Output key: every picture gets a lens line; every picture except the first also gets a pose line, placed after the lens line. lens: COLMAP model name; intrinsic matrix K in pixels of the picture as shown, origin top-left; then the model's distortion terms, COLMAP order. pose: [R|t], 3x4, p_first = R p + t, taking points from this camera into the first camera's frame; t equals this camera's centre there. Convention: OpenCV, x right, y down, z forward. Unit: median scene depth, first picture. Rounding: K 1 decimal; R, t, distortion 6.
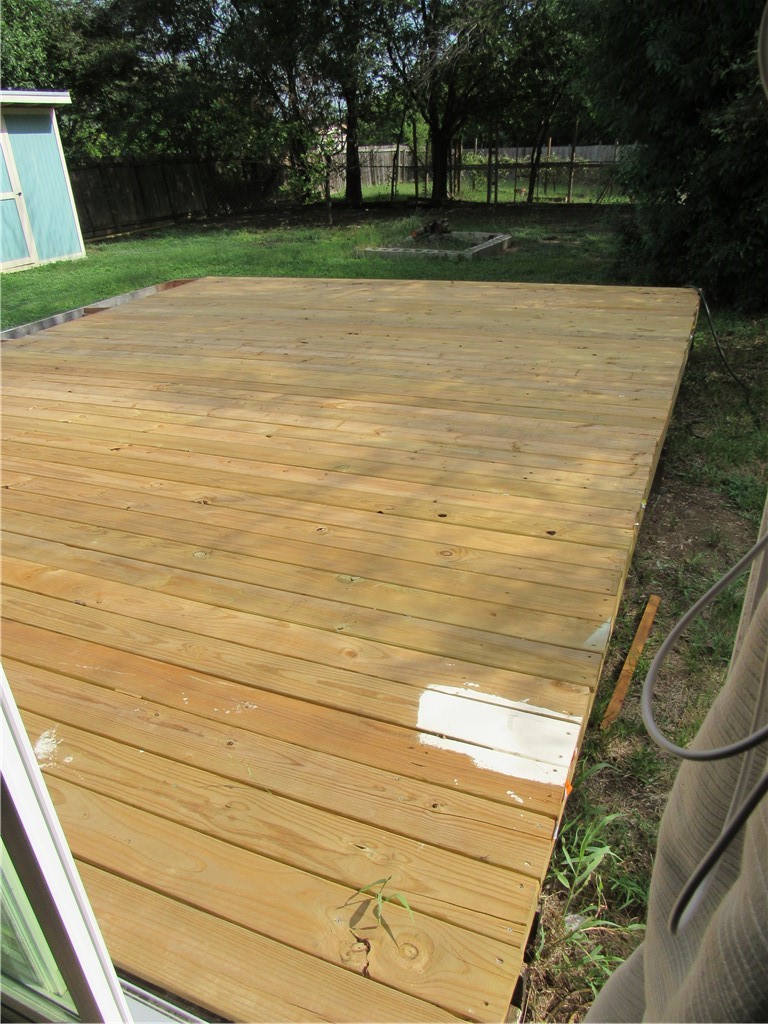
lens RADIAL K [[726.2, 0, 389.8], [0, 726.2, 518.3], [0, 0, 1]] dist [-0.036916, 0.022928]
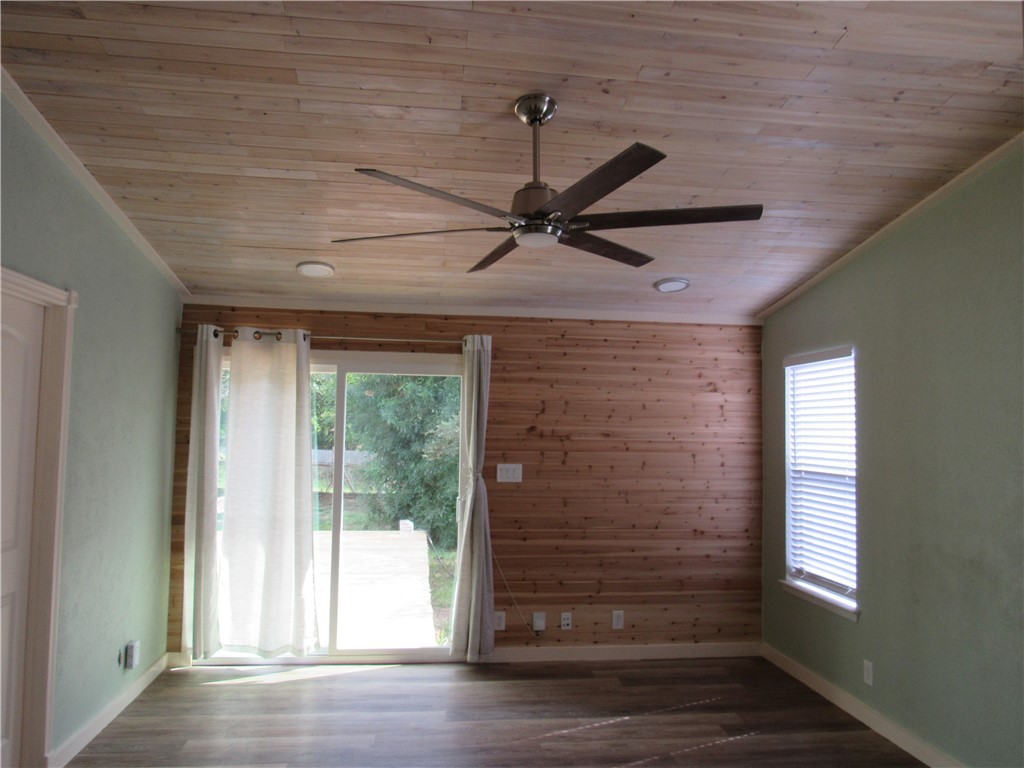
lens RADIAL K [[726.2, 0, 514.6], [0, 726.2, 384.5], [0, 0, 1]] dist [-0.036916, 0.022928]
pose [[0.855332, 0.093177, 0.509632, -0.137527], [0.194021, 0.854497, -0.481862, 0.116834], [-0.480378, 0.511031, 0.712800, -0.244791]]
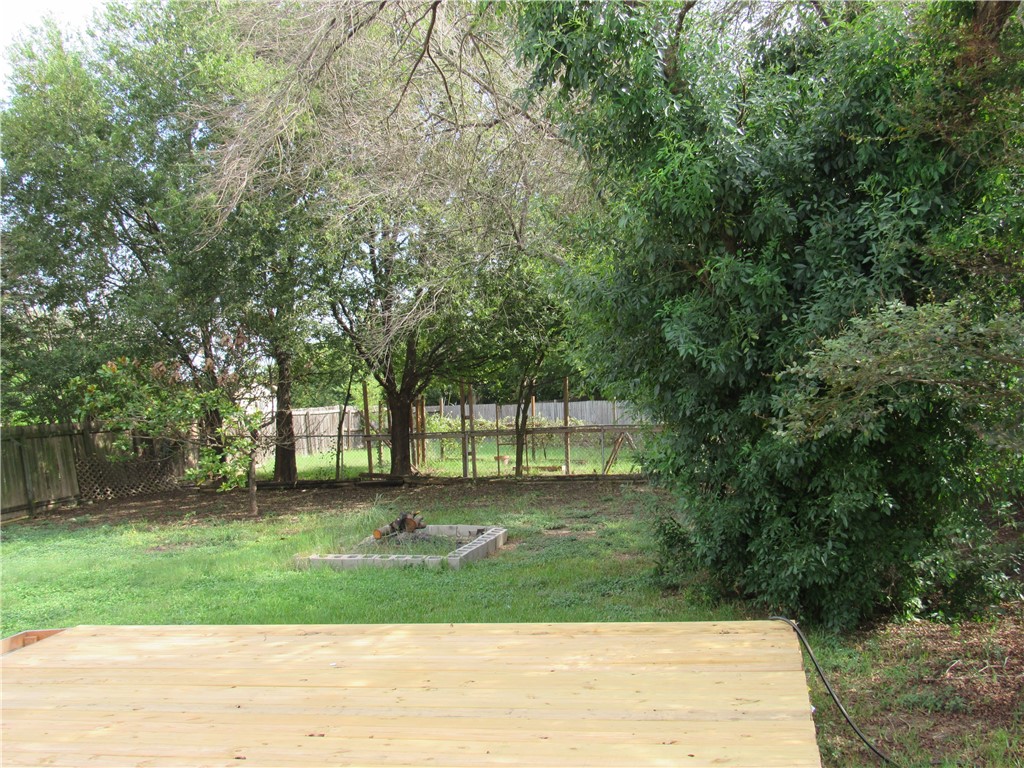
lens RADIAL K [[1014.9, 0, 515.1], [0, 1014.9, 375.1], [0, 0, 1]] dist [-0.053550, 0.000000]
pose [[0.982768, -0.010548, 0.184541, -0.012445], [0.097405, 0.878055, -0.468541, -0.032088], [-0.157096, 0.478443, 0.863952, 0.014445]]
